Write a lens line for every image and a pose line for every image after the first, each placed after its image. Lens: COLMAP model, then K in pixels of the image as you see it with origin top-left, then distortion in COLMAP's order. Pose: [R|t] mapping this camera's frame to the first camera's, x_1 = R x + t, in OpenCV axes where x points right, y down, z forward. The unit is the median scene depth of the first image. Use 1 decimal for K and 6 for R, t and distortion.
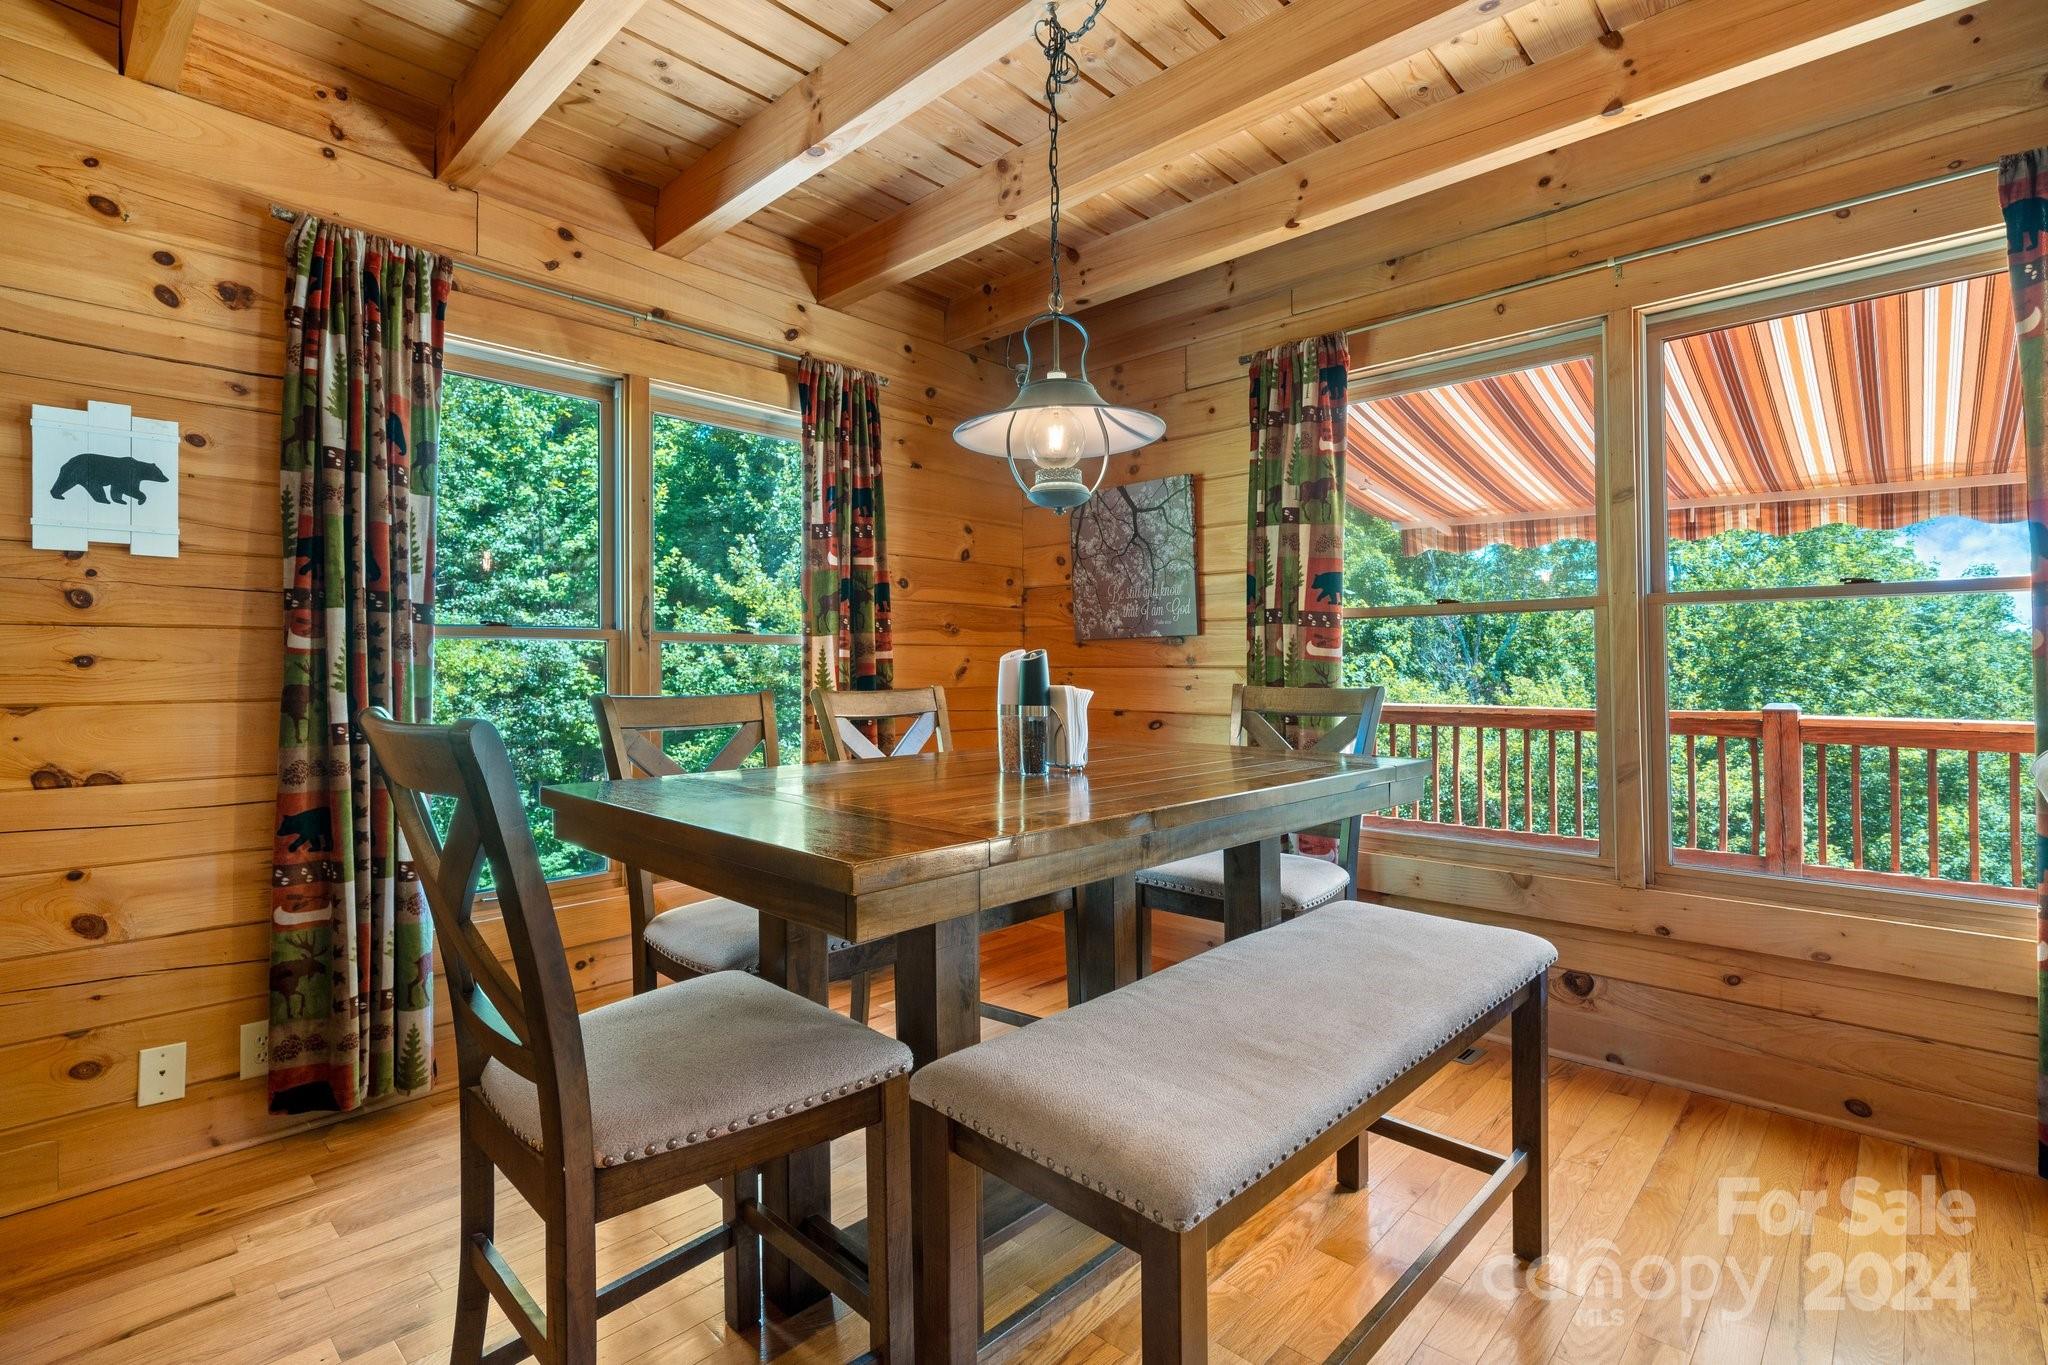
lens RADIAL K [[950.1, 0, 1028.6], [0, 950.1, 669.9], [0, 0, 1]] dist [0.001155, 0.000495]
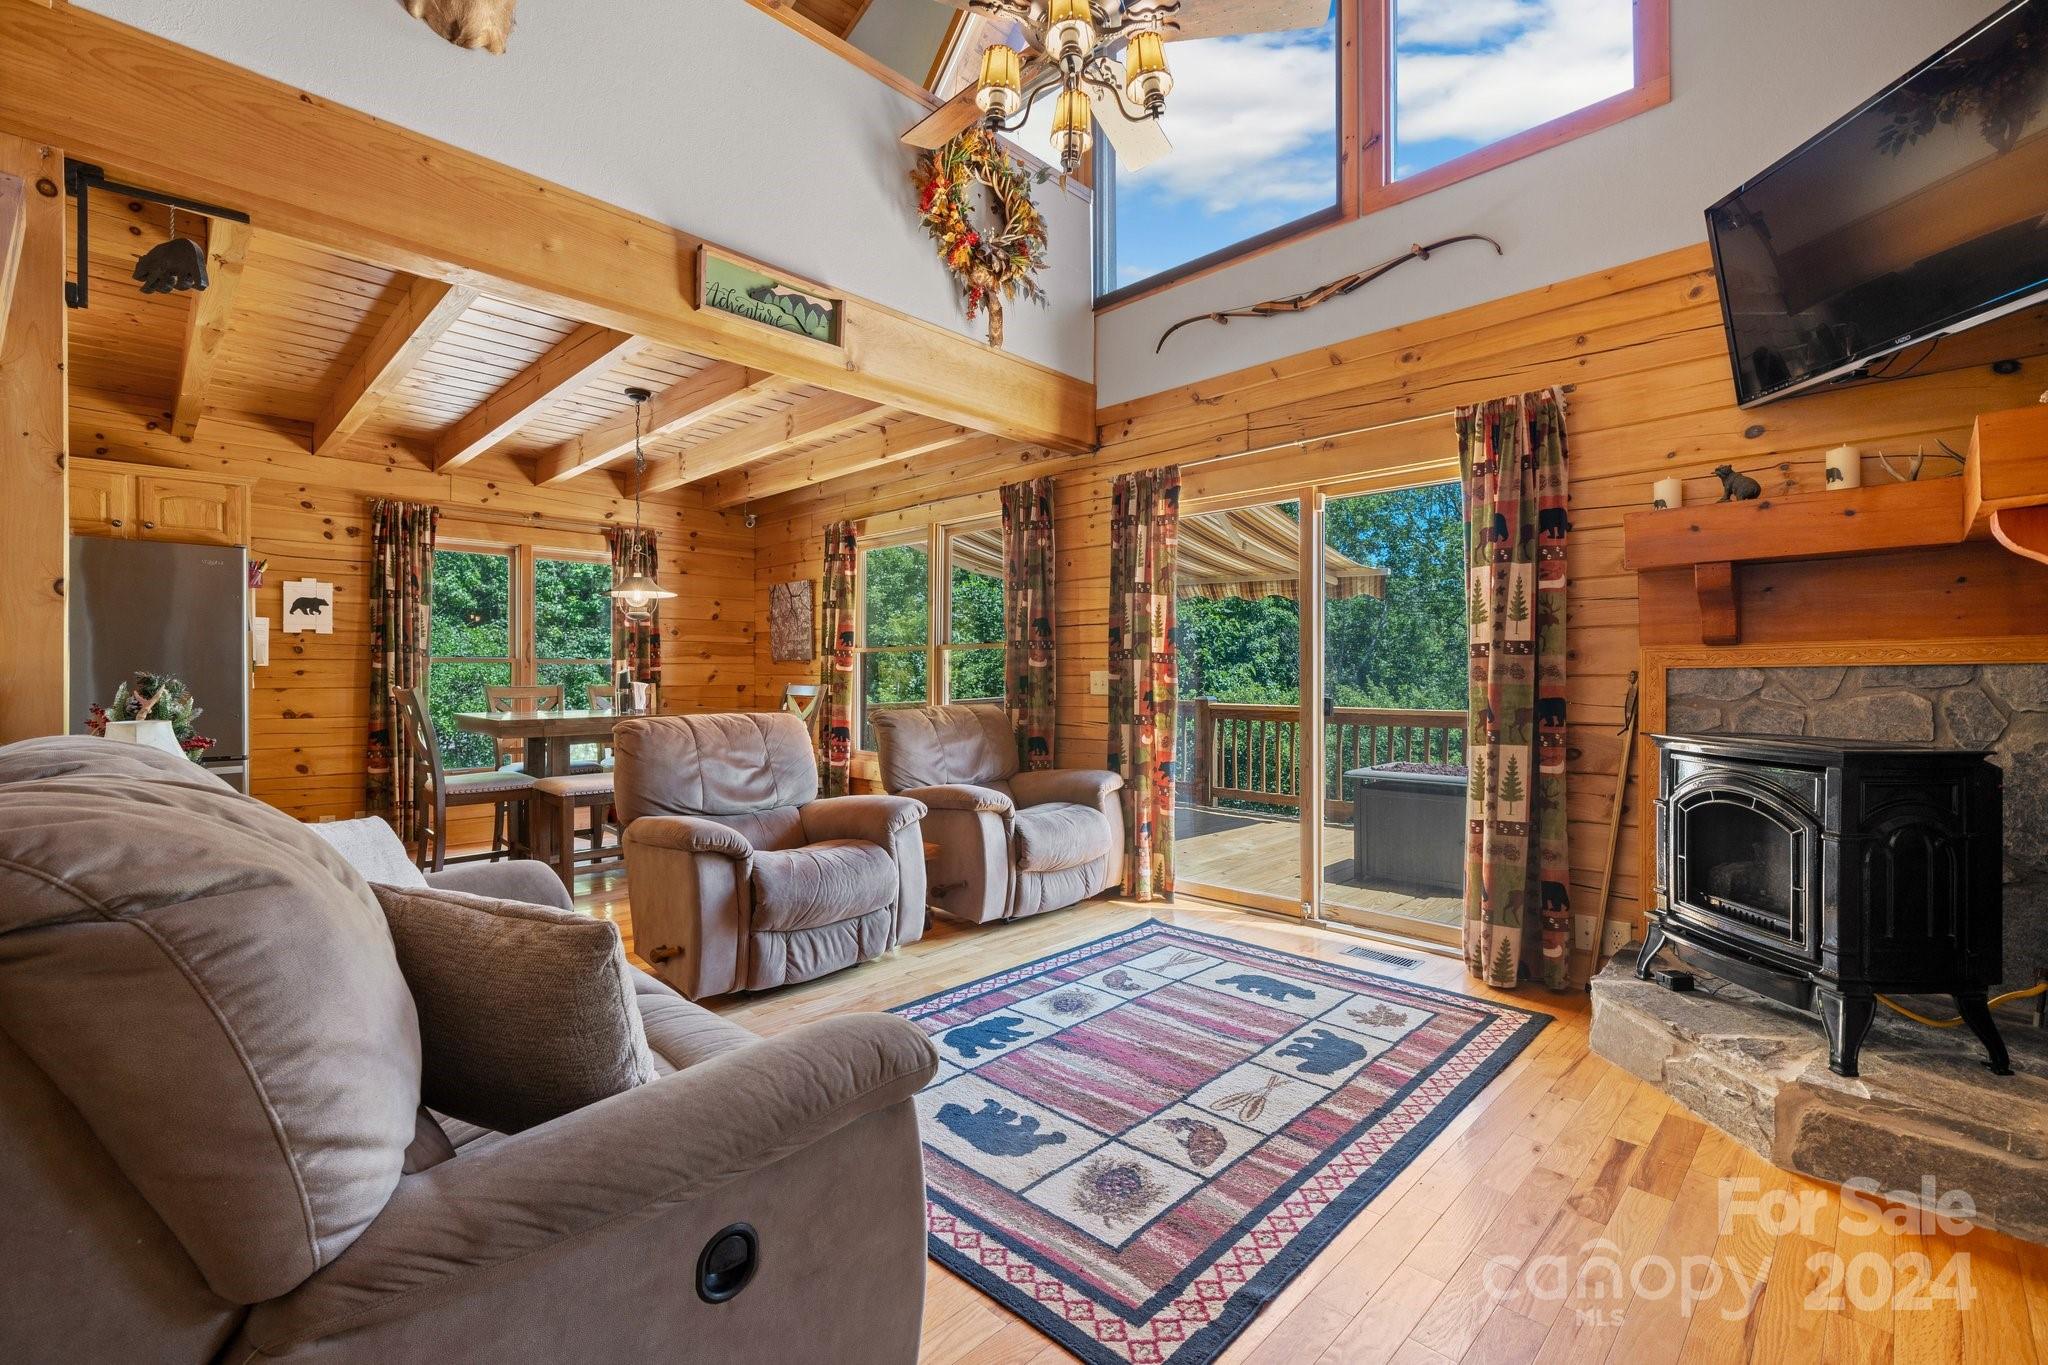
lens RADIAL K [[878.0, 0, 1017.2], [0, 878.0, 677.2], [0, 0, 1]] dist [0.001064, 0.000117]
pose [[0.999758, 0.002720, -0.021844, 0.985408], [-0.002669, 0.999994, 0.002396, -0.006459], [0.021851, -0.002337, 0.999759, -1.296884]]
